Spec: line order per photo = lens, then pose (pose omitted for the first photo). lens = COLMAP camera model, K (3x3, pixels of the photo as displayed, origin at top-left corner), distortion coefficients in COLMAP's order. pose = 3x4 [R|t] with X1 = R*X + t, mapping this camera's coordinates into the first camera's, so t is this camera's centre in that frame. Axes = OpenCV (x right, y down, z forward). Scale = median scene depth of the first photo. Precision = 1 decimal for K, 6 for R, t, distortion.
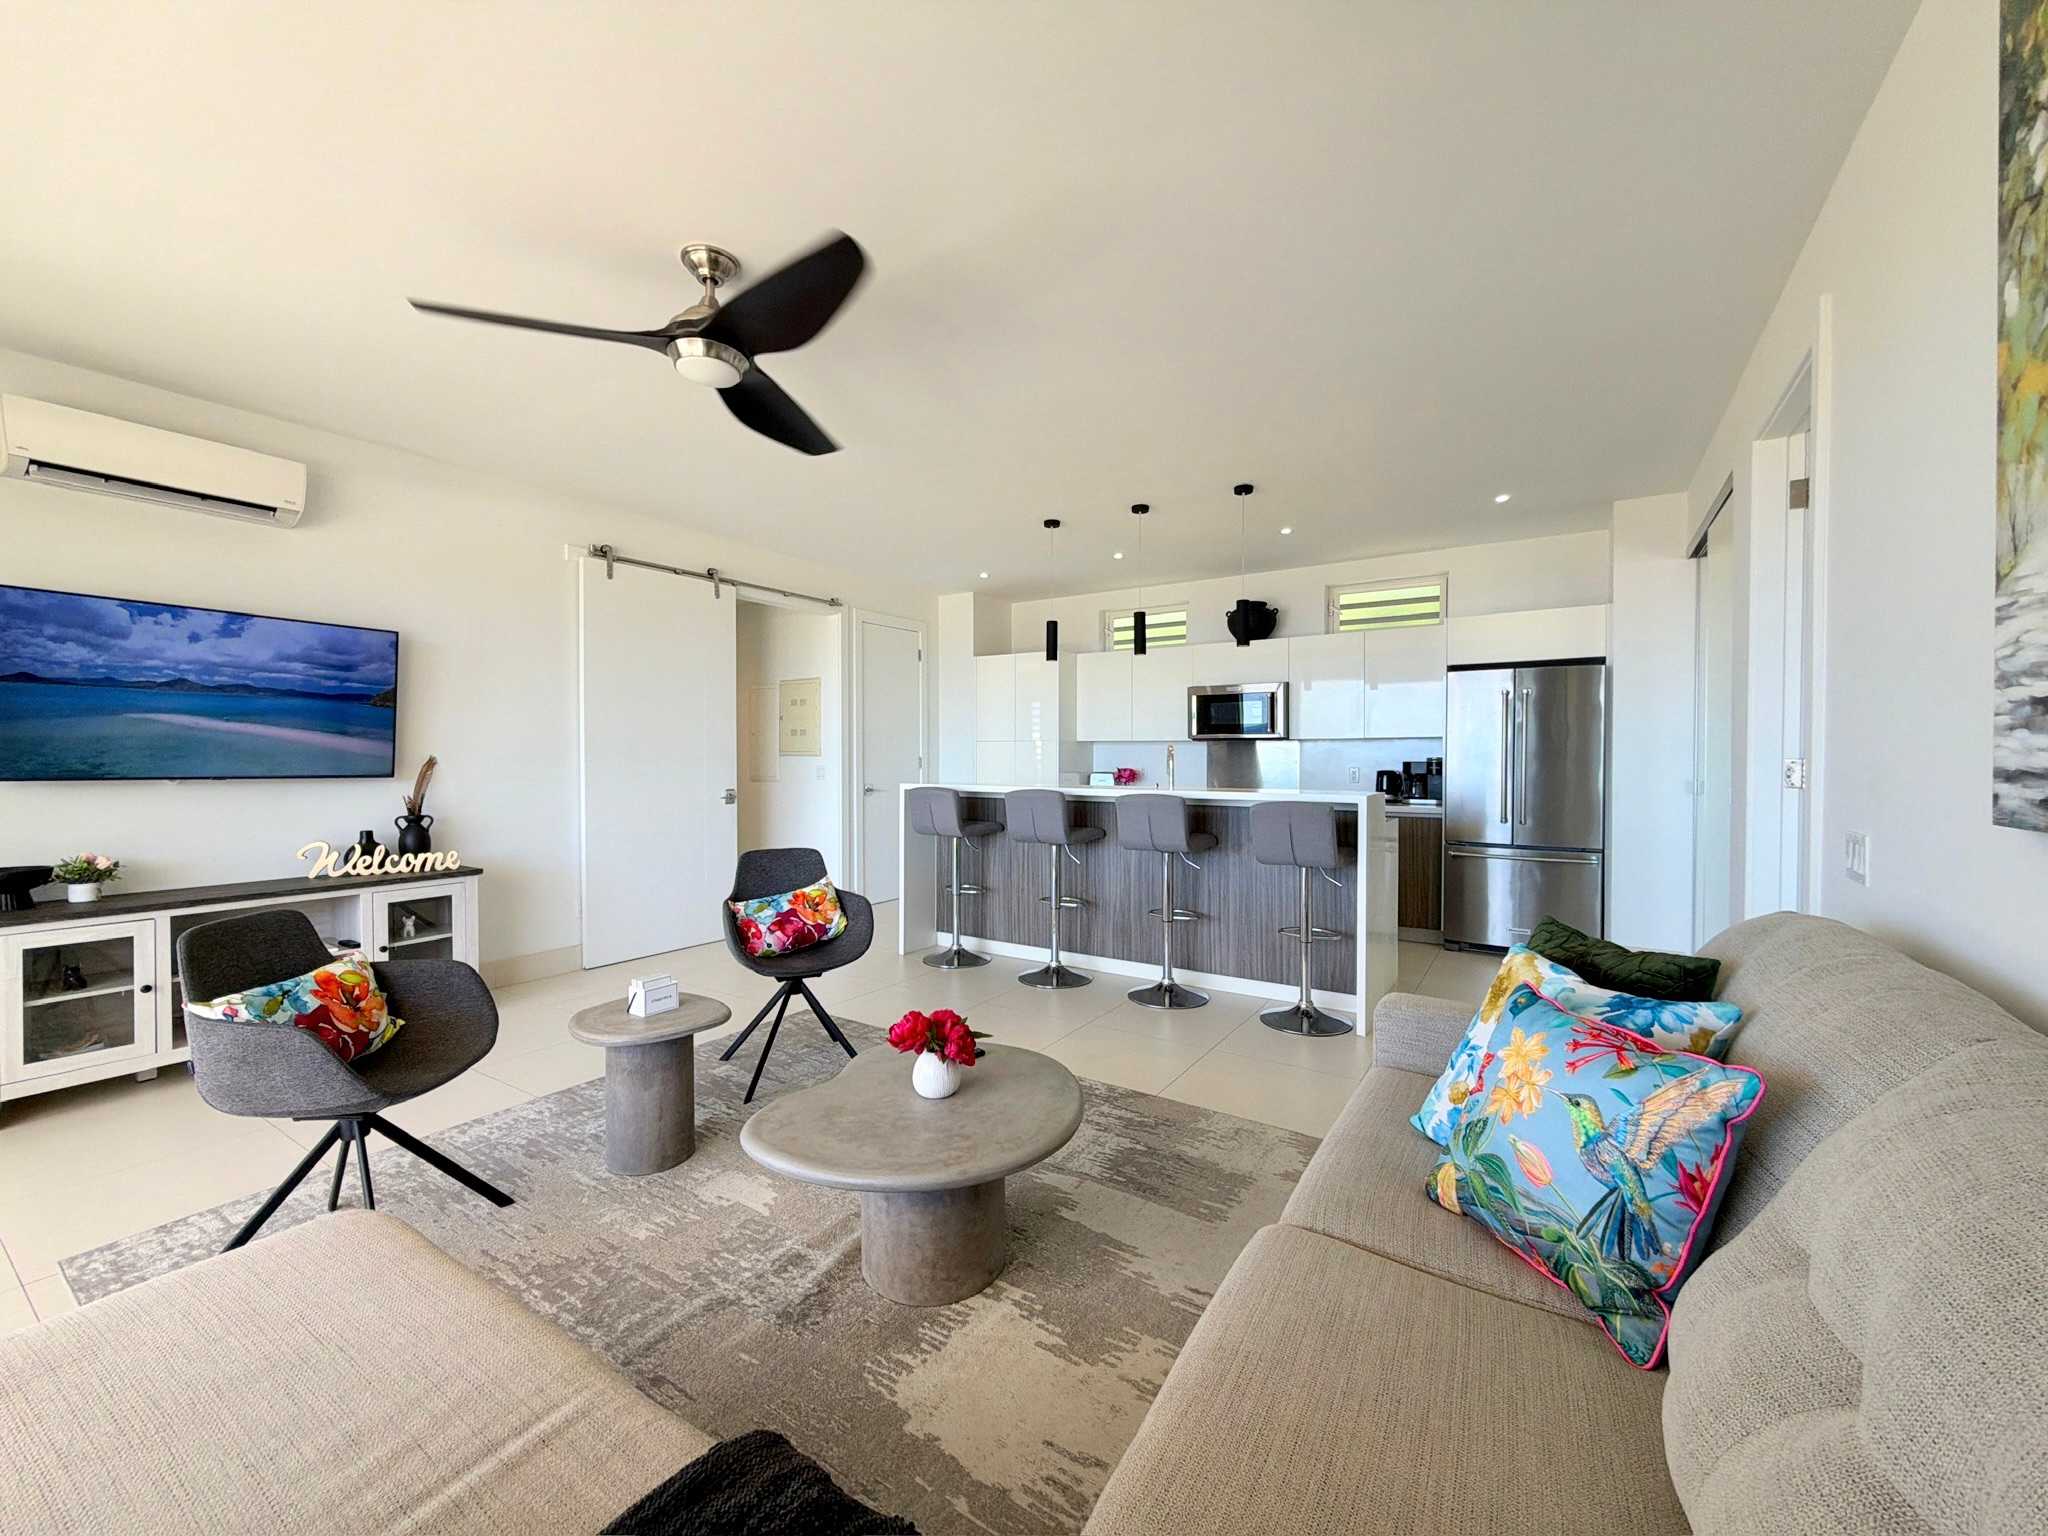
lens RADIAL K [[823.4, 0, 1029.9], [0, 823.4, 755.0], [0, 0, 1]] dist [0.006059, 0.000004]
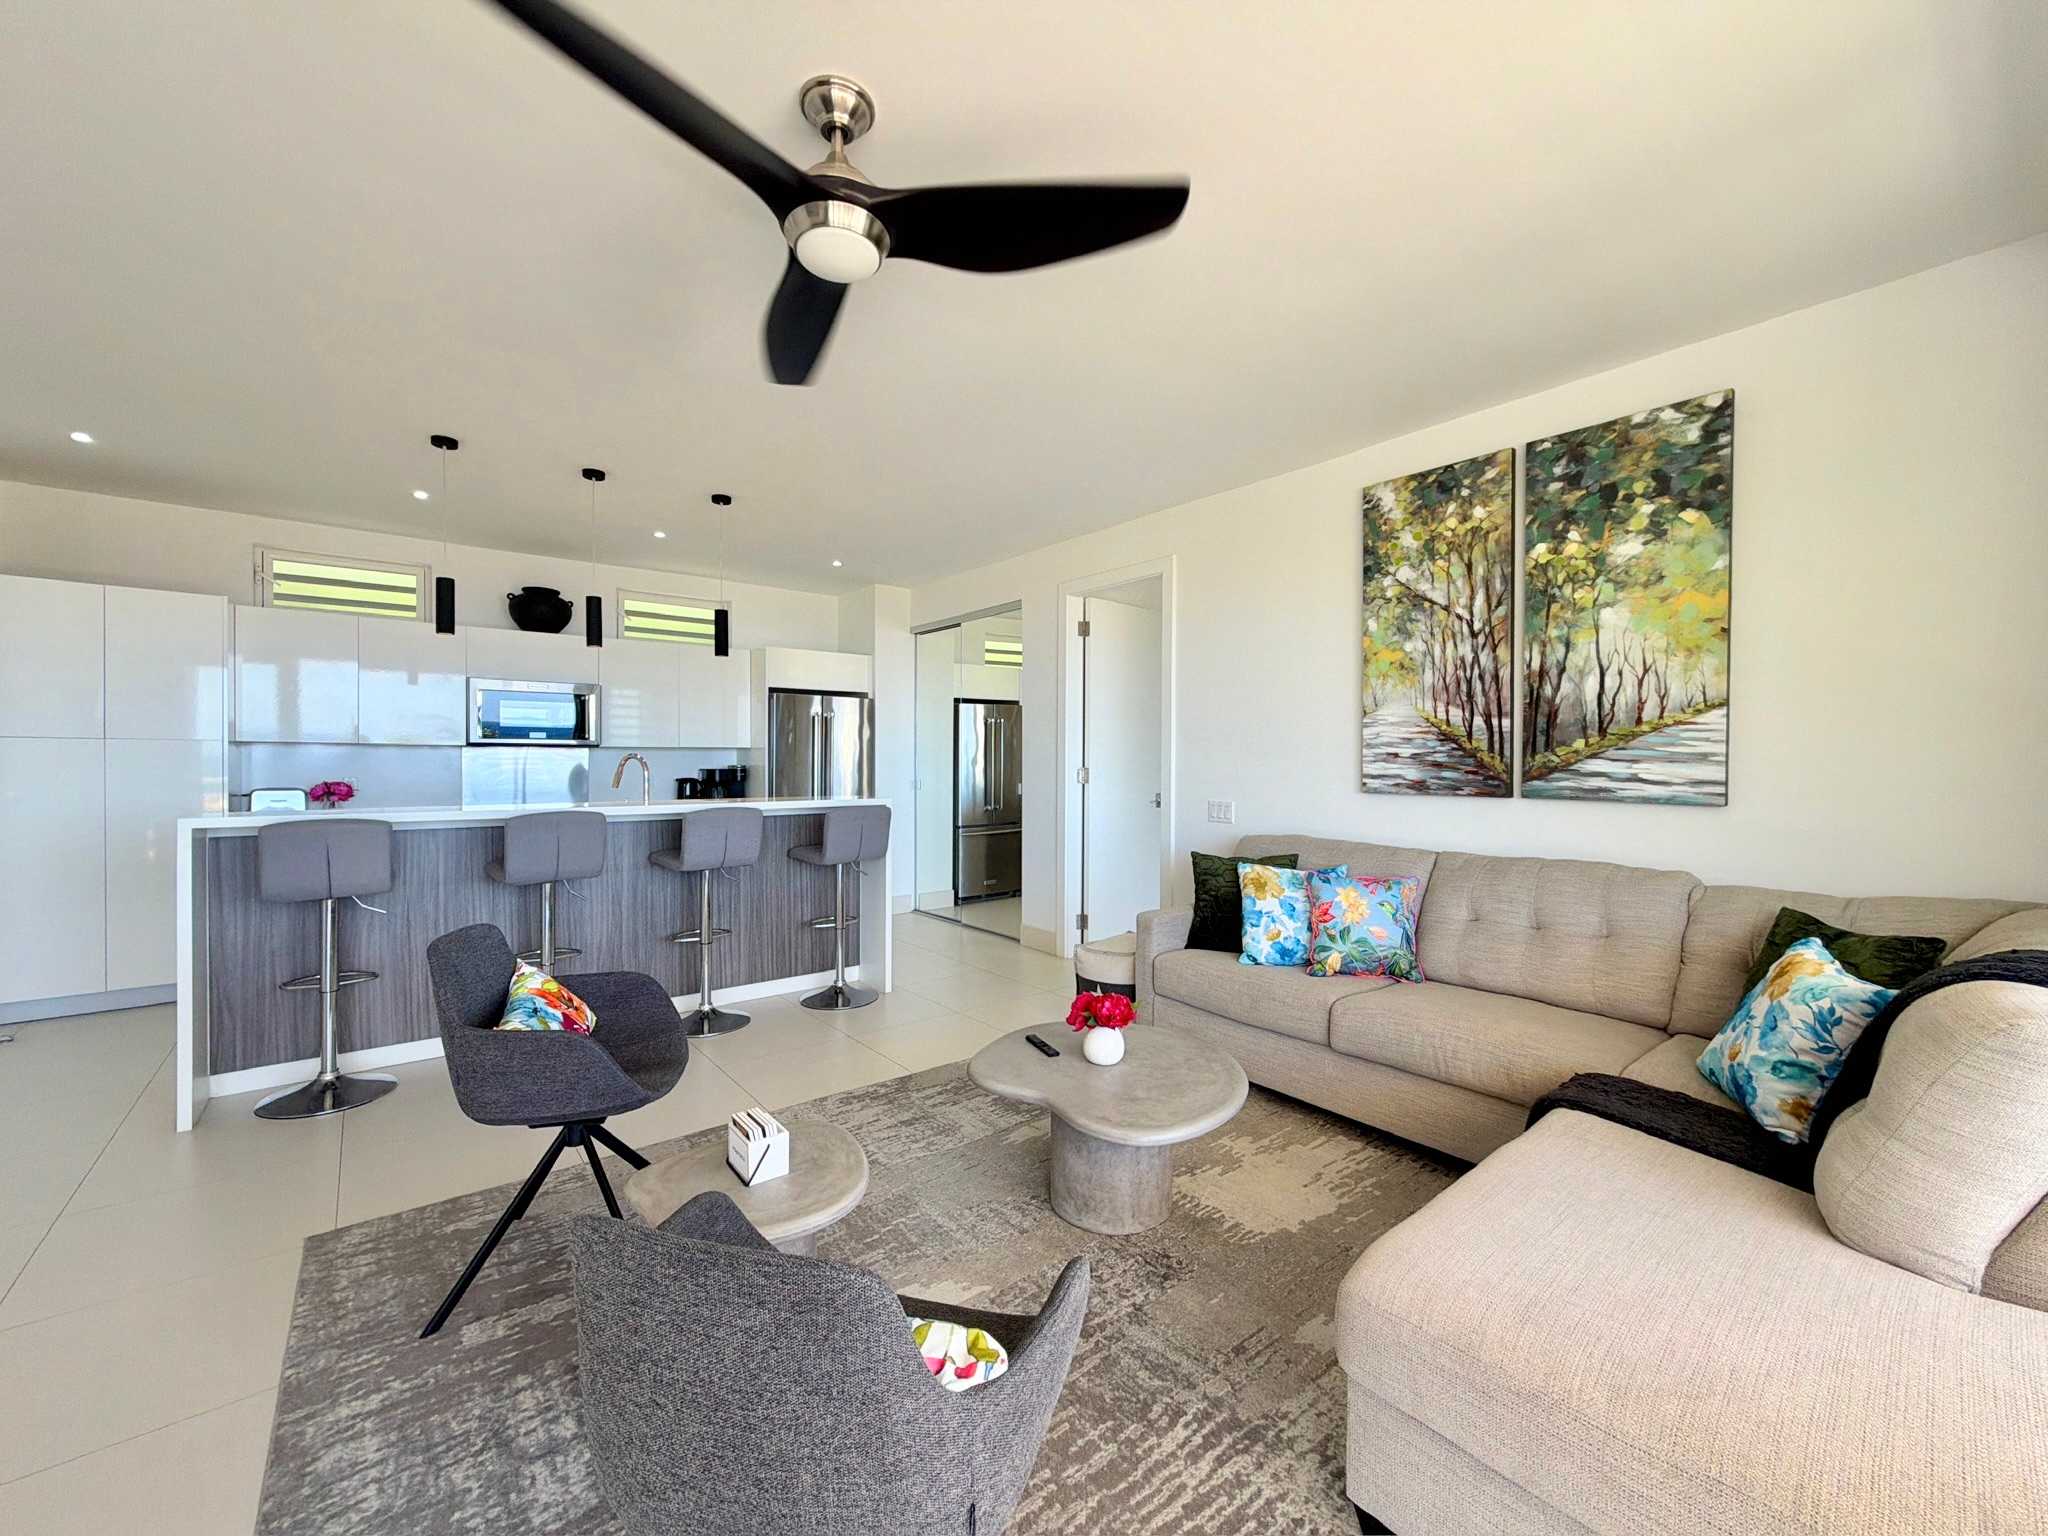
lens RADIAL K [[823.4, 0, 1016.7], [0, 823.4, 769.9], [0, 0, 1]] dist [0.006059, 0.000004]
pose [[0.318310, -0.011350, 0.947919, -0.444295], [-0.001097, 0.999923, 0.012341, -0.004395], [-0.947986, -0.004968, 0.318274, 0.268990]]
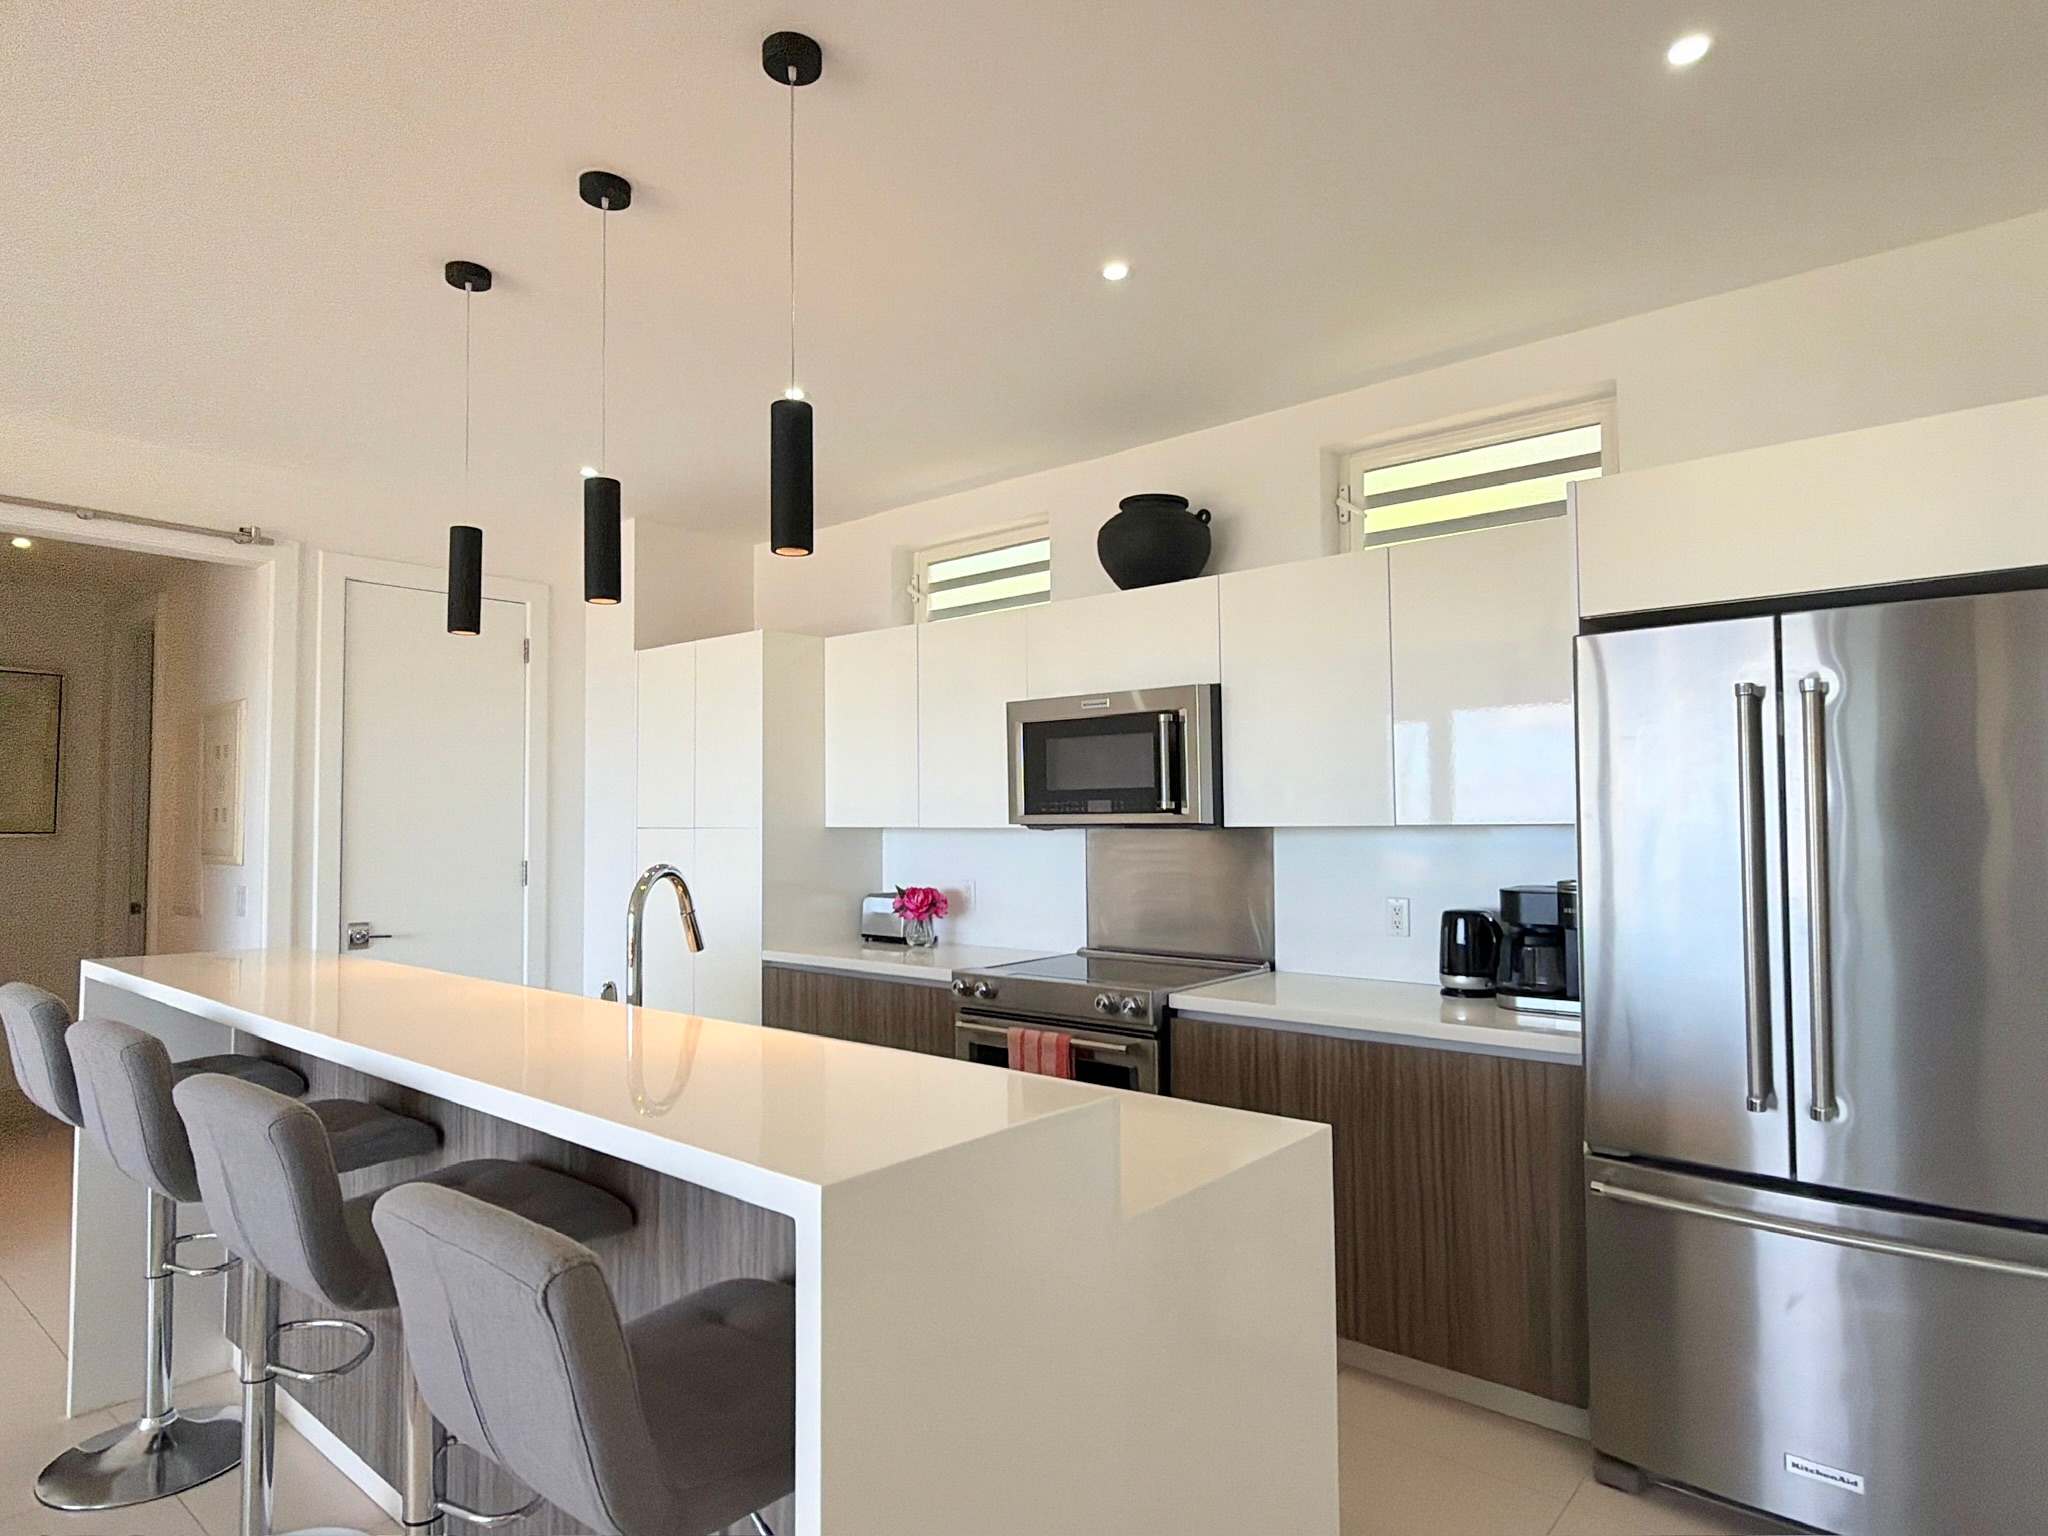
lens RADIAL K [[1157.3, 0, 1008.7], [0, 1157.3, 765.8], [0, 0, 1]] dist [-0.016289, -0.000958]
pose [[0.990618, -0.013679, -0.135976, 0.306417], [0.007012, 0.998755, -0.049390, -0.023124], [0.136482, 0.047973, 0.989480, 0.455756]]
